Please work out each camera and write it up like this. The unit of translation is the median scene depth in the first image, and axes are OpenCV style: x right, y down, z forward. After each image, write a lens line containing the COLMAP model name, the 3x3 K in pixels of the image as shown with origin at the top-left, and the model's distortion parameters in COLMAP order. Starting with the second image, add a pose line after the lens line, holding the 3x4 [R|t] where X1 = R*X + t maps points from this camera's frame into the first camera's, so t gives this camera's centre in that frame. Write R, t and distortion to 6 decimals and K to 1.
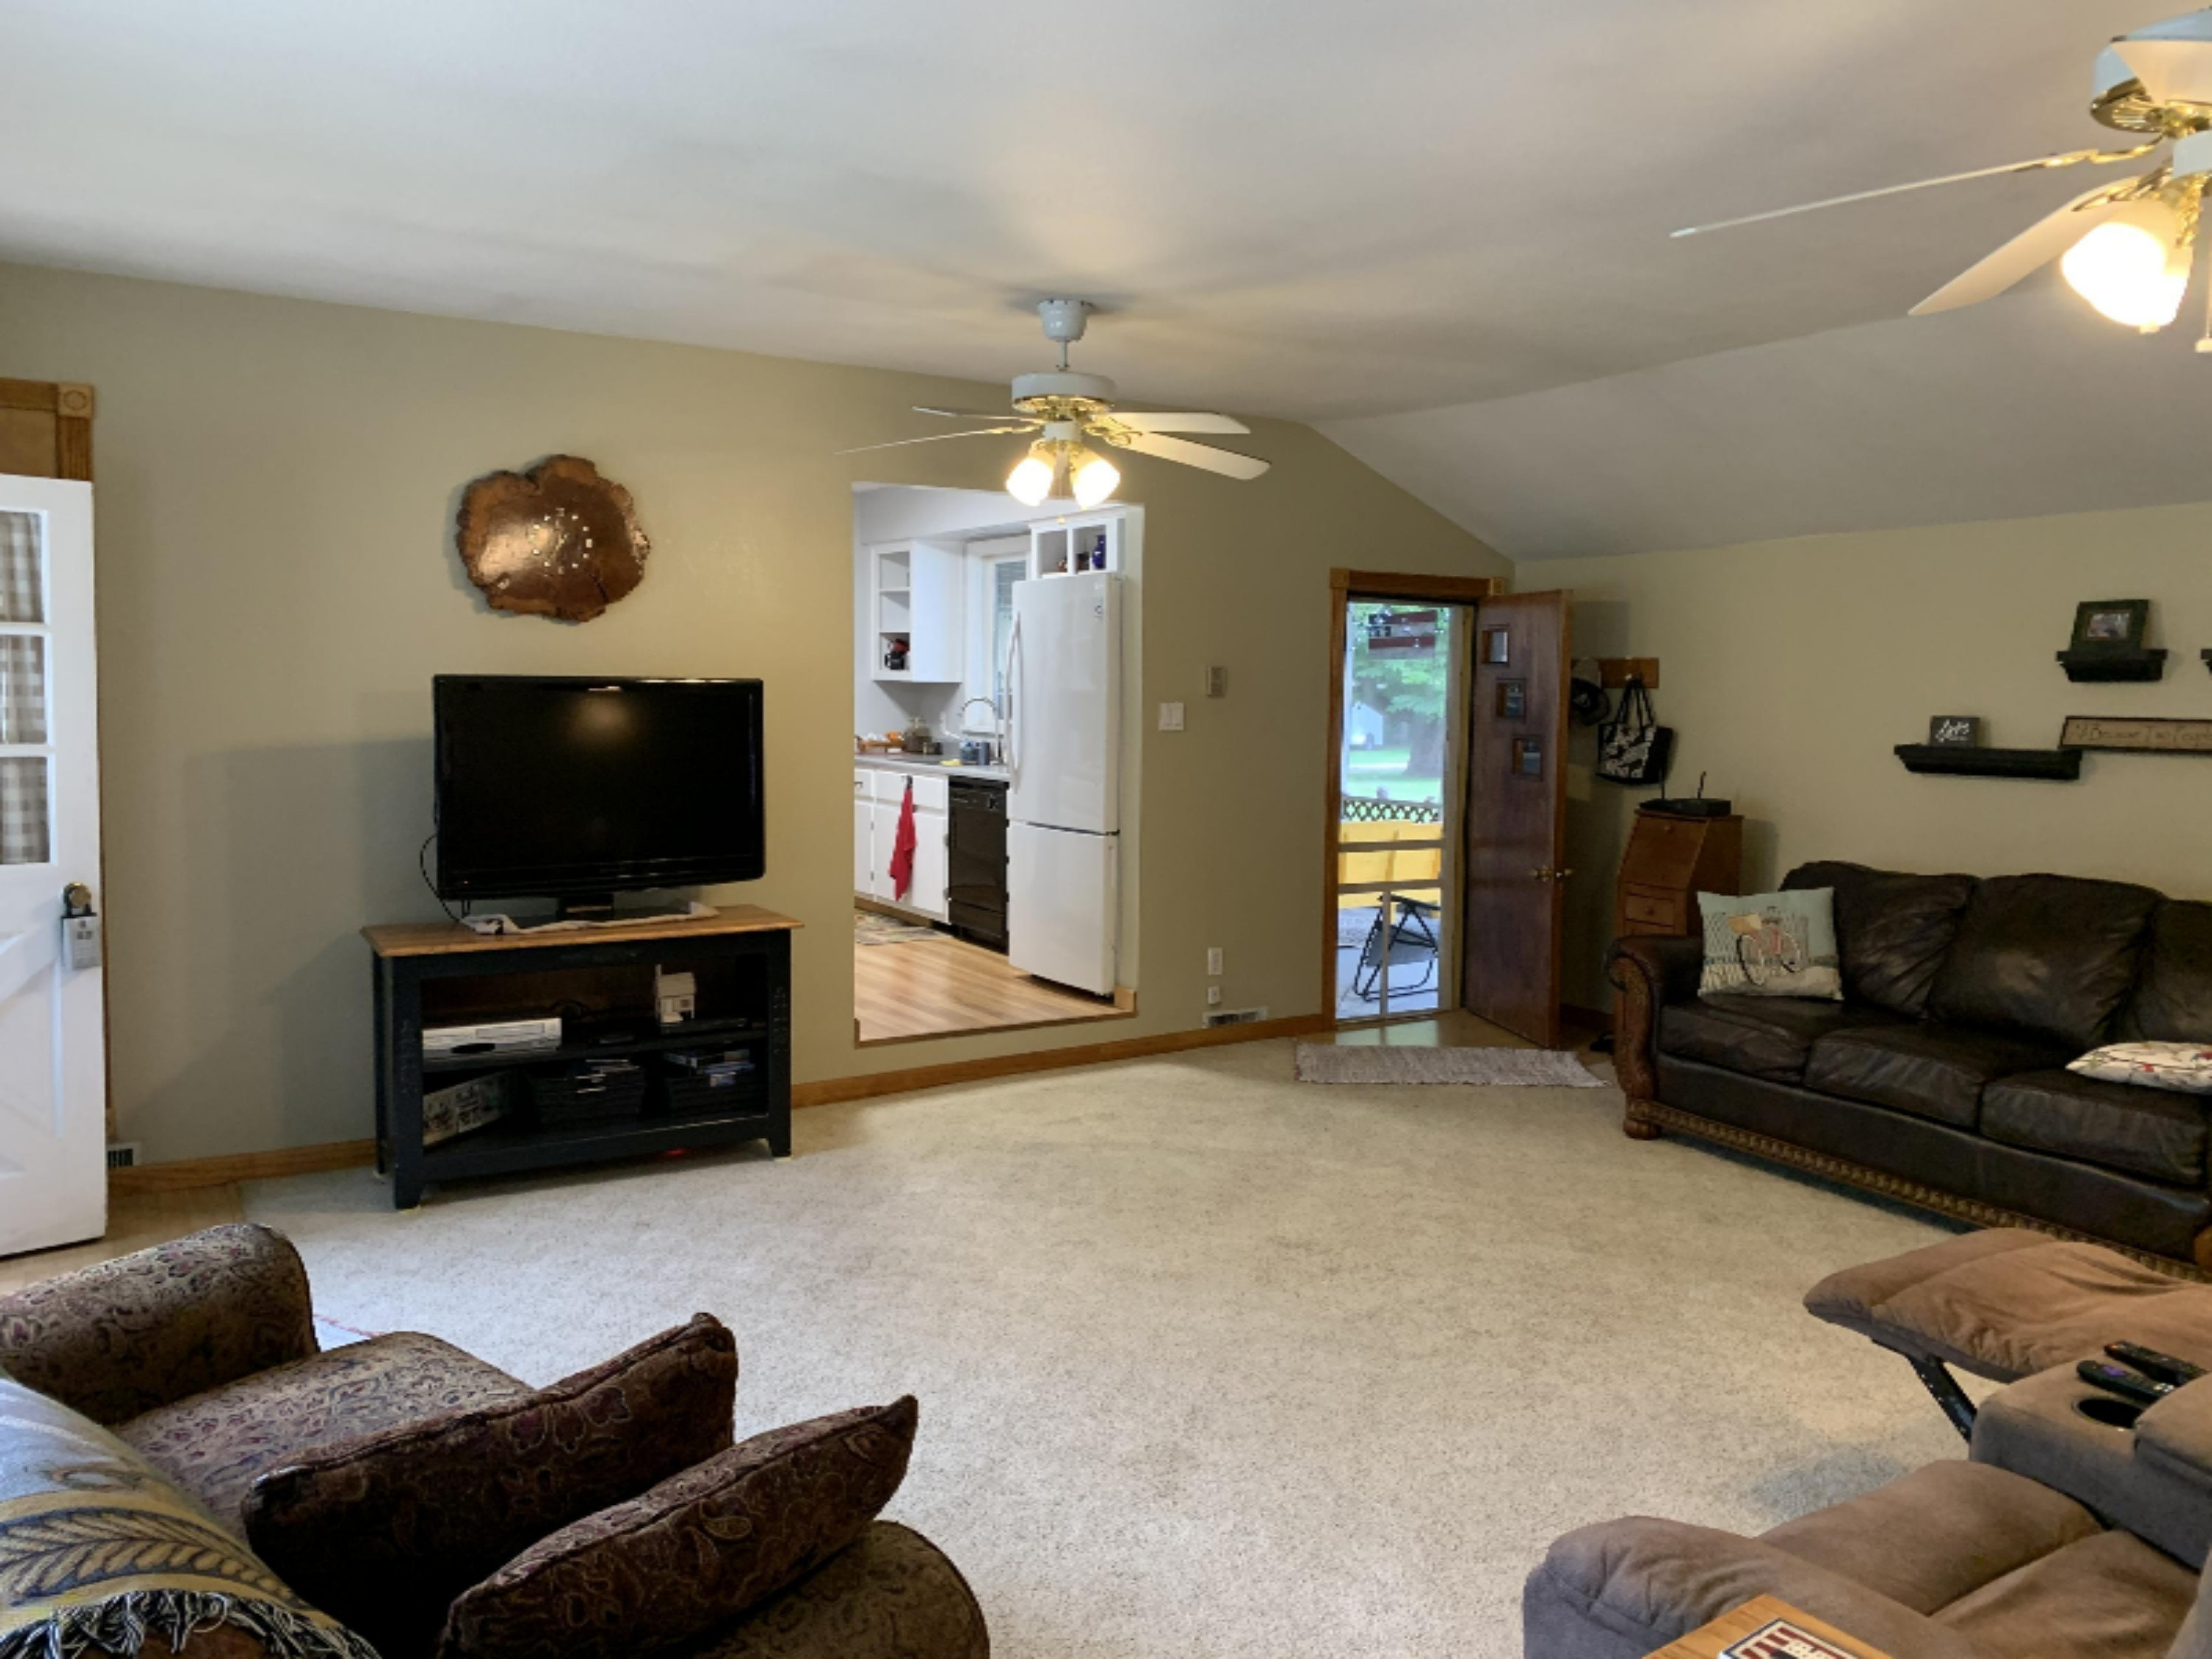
lens RADIAL K [[1711.6, 0, 1117.6], [0, 1711.6, 821.9], [0, 0, 1]] dist [0.006514, -0.007530]
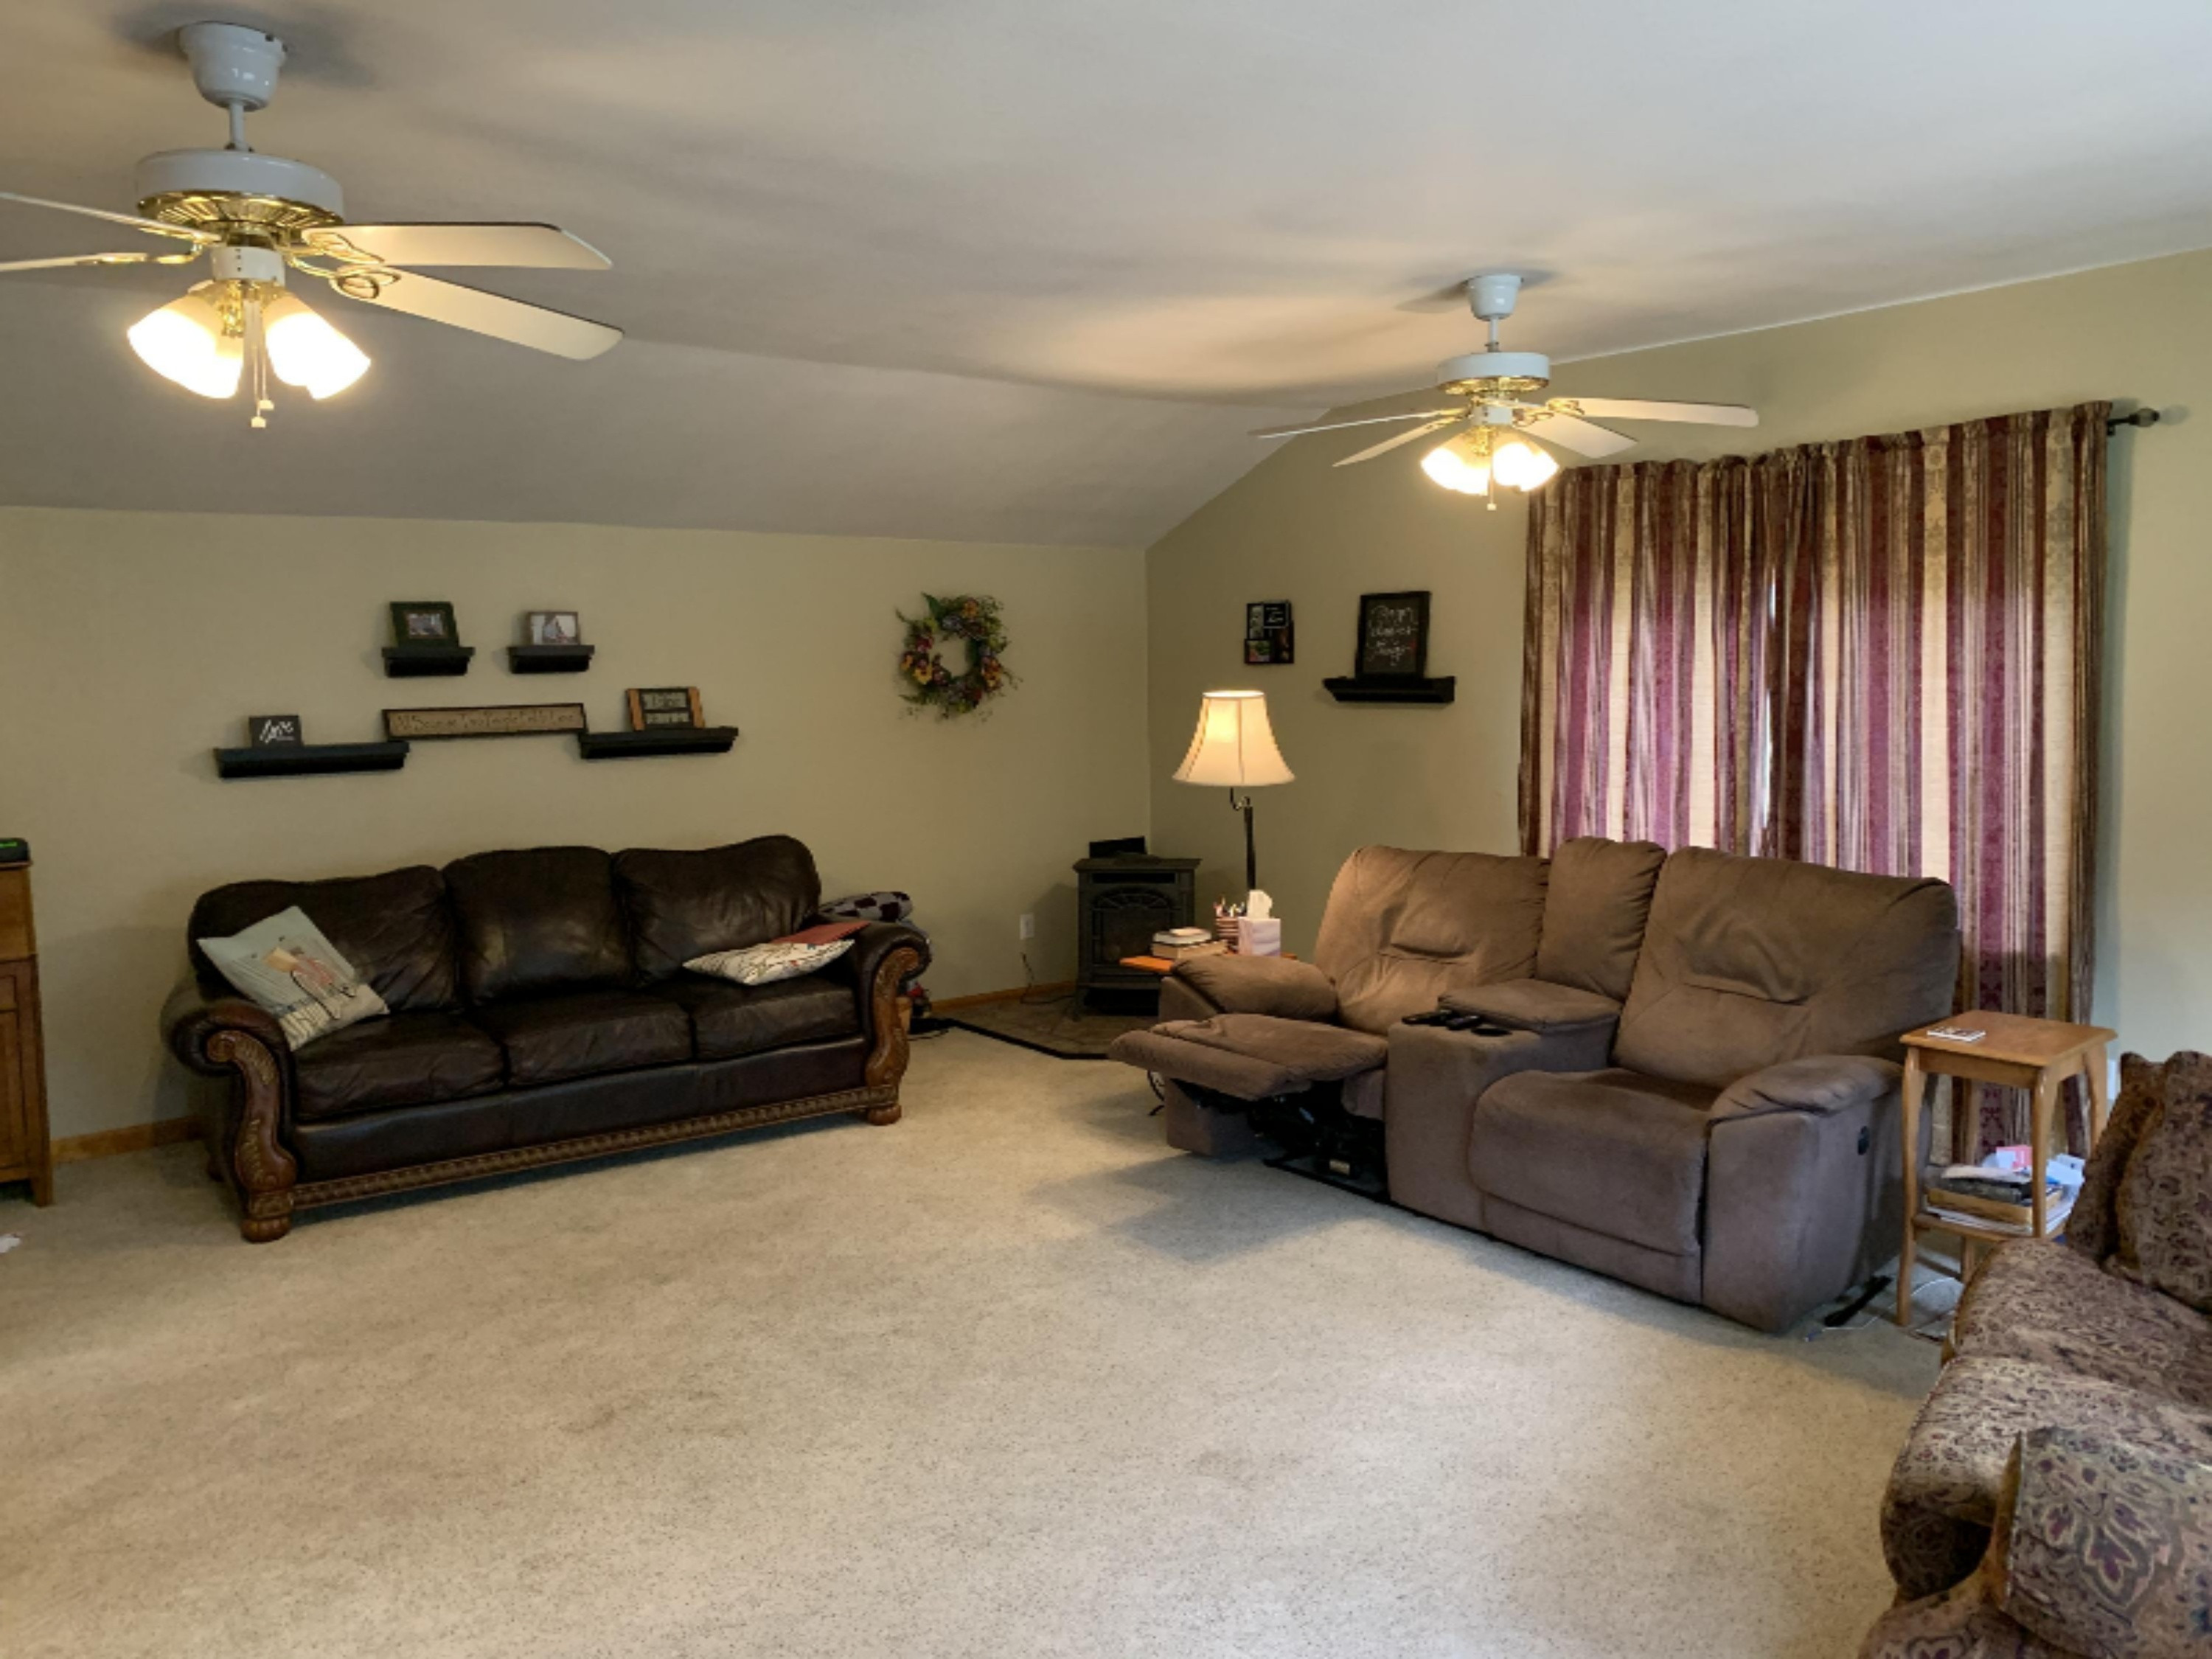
lens RADIAL K [[1627.5, 0, 1154.8], [0, 1627.5, 795.0], [0, 0, 1]] dist [0.068989, -0.067112]
pose [[-0.104996, -0.097537, 0.989678, -0.581343], [0.095076, 0.989636, 0.107620, -0.083642], [-0.989917, 0.105394, -0.094634, 0.713446]]
